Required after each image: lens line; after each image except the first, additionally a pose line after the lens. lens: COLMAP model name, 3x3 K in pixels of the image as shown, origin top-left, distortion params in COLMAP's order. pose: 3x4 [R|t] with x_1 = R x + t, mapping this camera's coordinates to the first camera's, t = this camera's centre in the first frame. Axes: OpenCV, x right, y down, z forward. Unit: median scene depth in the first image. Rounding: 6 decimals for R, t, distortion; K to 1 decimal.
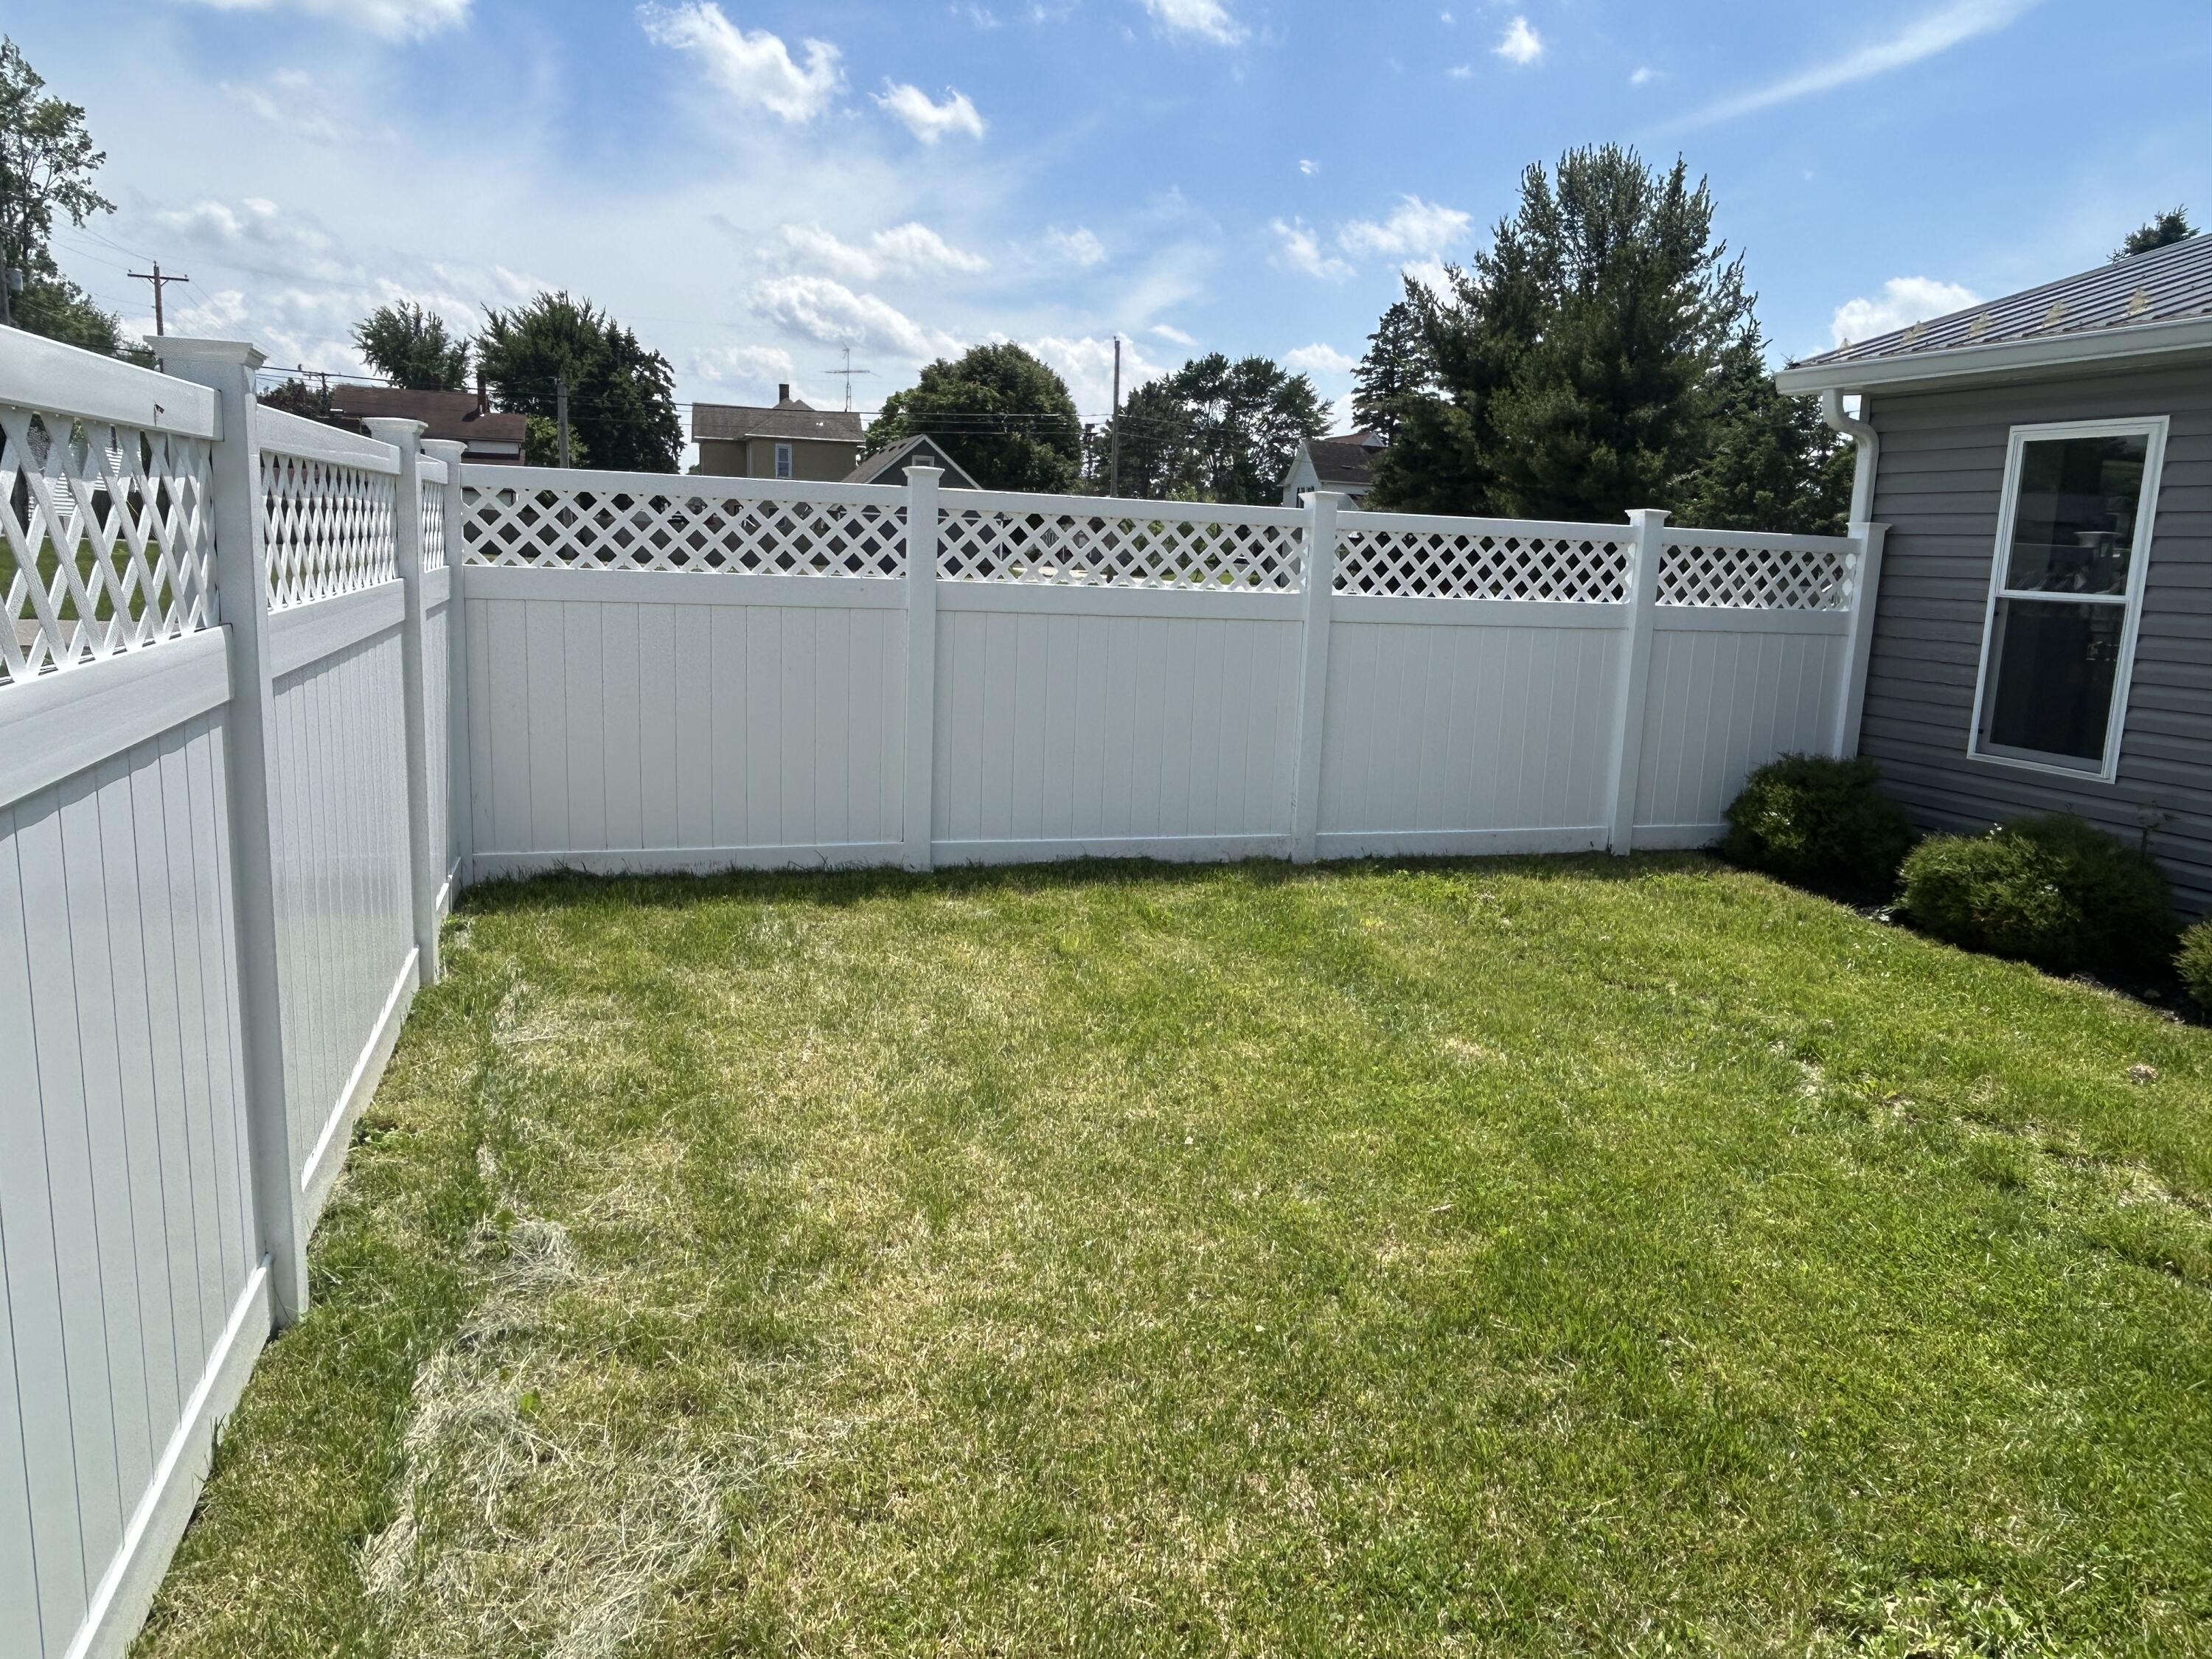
lens RADIAL K [[1551.7, 0, 1100.3], [0, 1551.7, 826.7], [0, 0, 1]] dist [-0.001602, -0.010603]
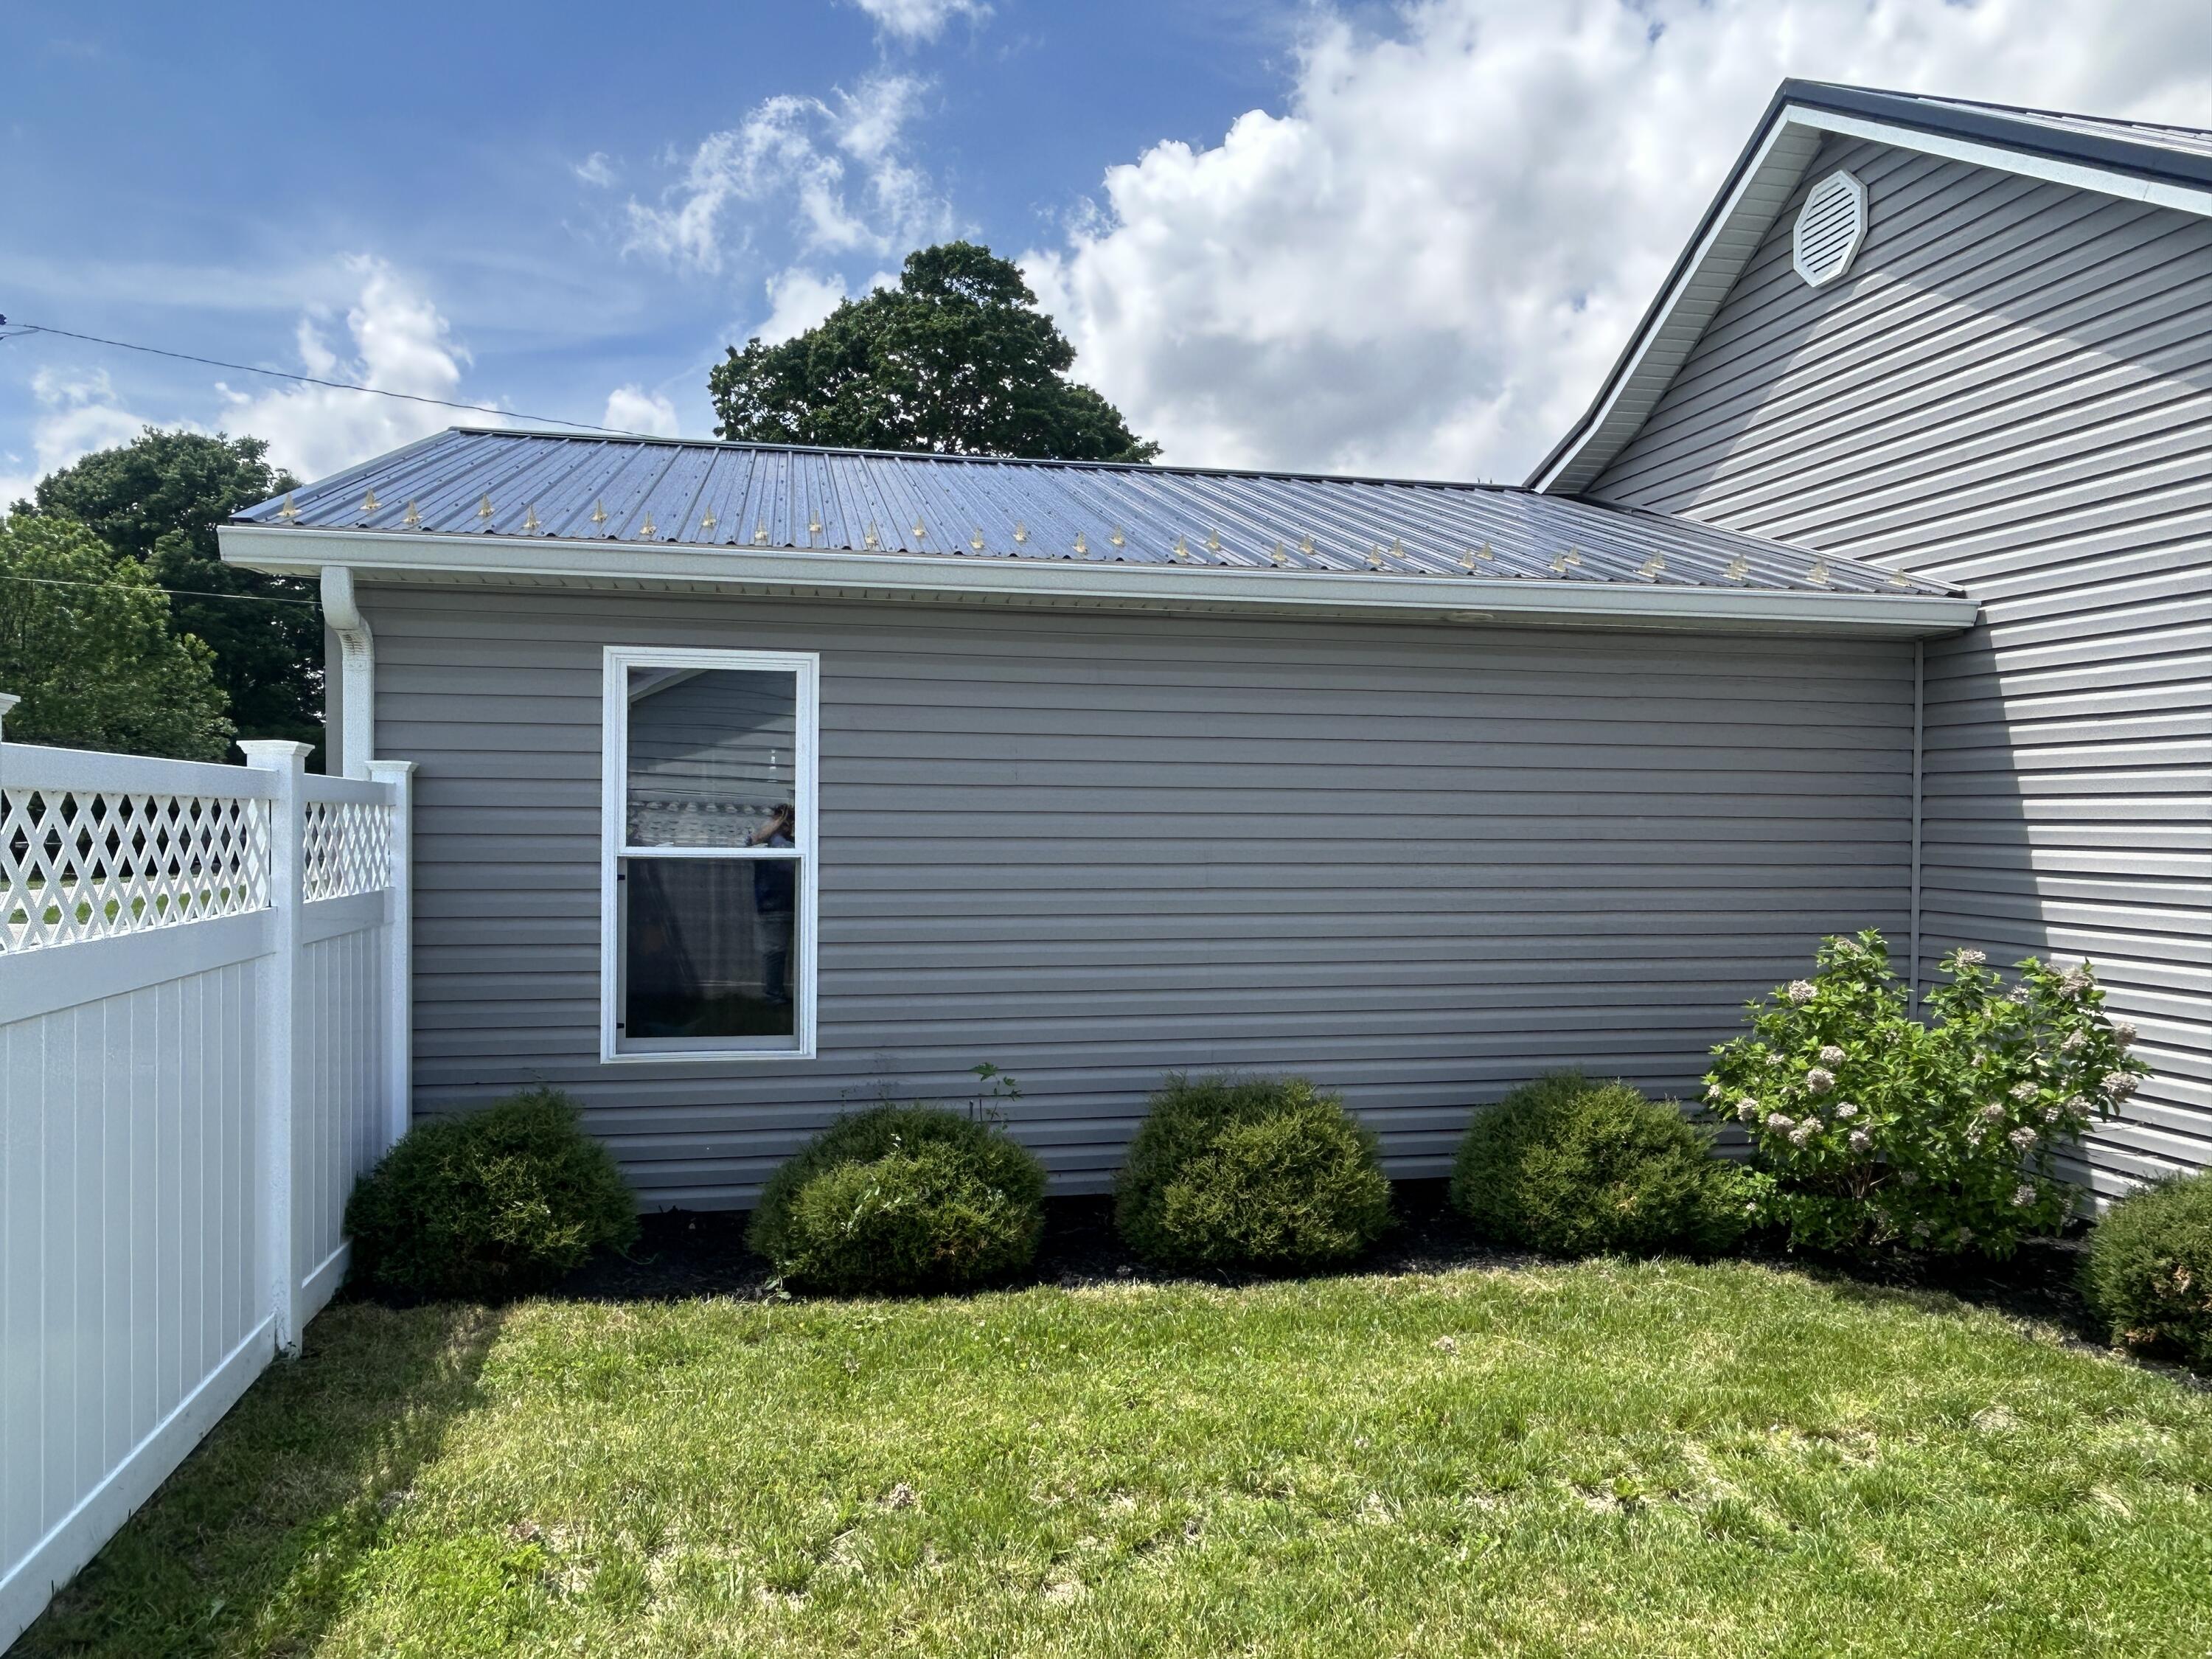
lens RADIAL K [[1551.7, 0, 1100.3], [0, 1551.7, 826.7], [0, 0, 1]] dist [-0.001602, -0.010603]
pose [[0.094865, -0.041939, 0.994606, -0.229919], [0.170708, 0.984998, 0.025252, -0.170773], [-0.980744, 0.167392, 0.100601, 0.816164]]
